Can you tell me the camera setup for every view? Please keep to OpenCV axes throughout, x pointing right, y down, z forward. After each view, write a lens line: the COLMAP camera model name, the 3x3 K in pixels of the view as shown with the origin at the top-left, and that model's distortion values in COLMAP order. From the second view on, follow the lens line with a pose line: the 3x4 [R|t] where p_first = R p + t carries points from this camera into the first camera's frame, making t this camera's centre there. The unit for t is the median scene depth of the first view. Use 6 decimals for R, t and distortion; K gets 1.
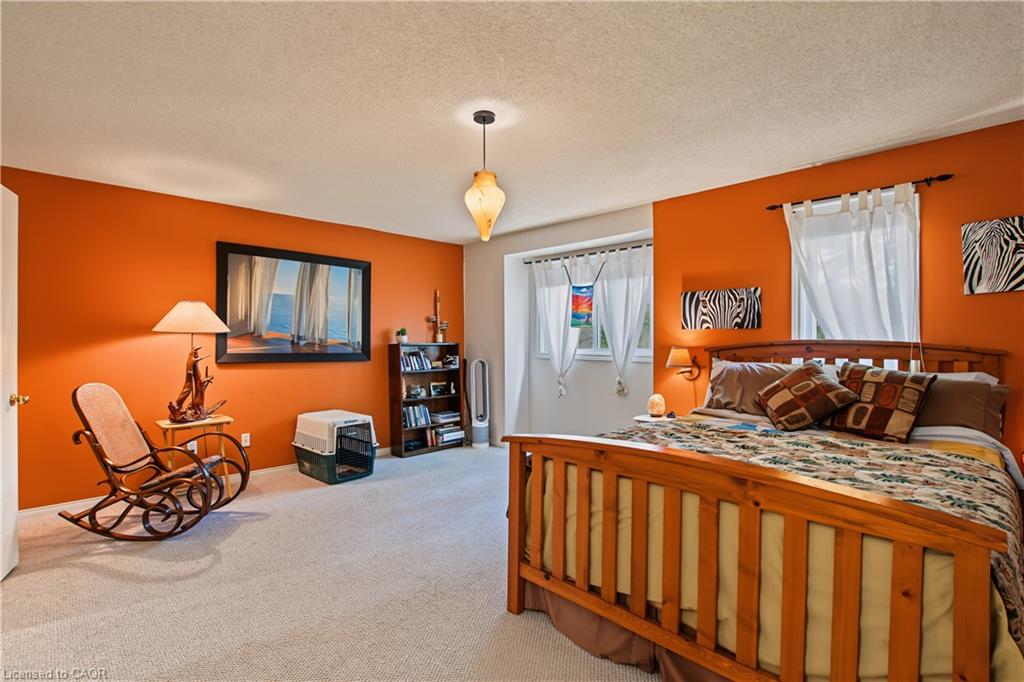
lens RADIAL K [[471.5, 0, 511.1], [0, 471.5, 348.3], [0, 0, 1]] dist [-0.011102, -0.000528]
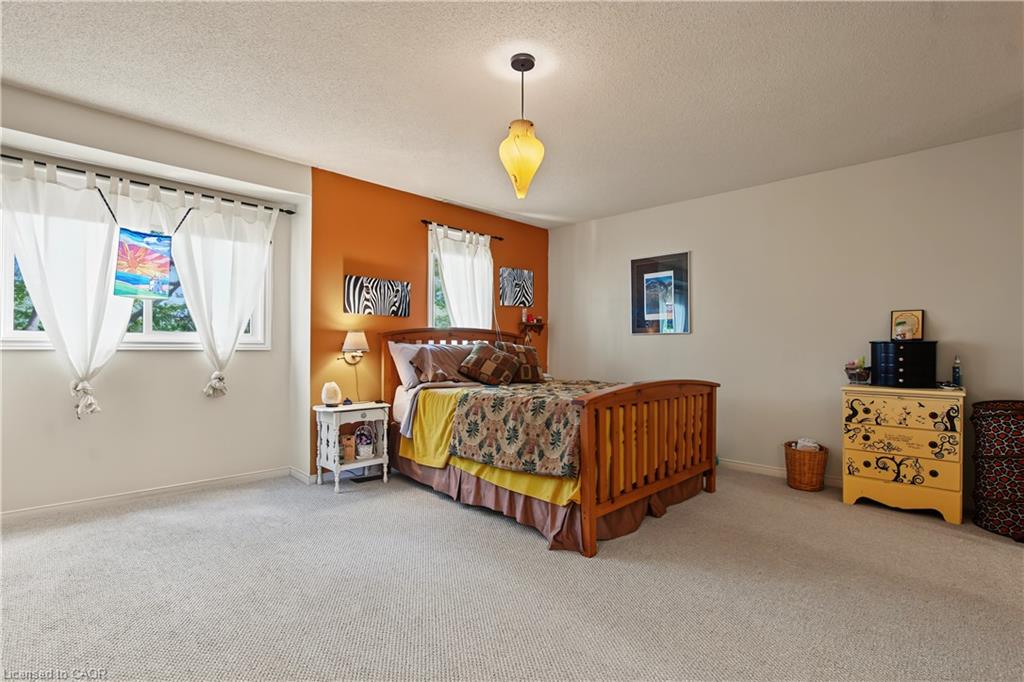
lens RADIAL K [[471.5, 0, 531.7], [0, 471.5, 346.6], [0, 0, 1]] dist [-0.011102, -0.000528]
pose [[-0.006660, -0.004909, 0.999966, -0.638649], [0.008013, 0.999956, 0.004962, 0.028648], [-0.999946, 0.008045, -0.006620, 0.649217]]
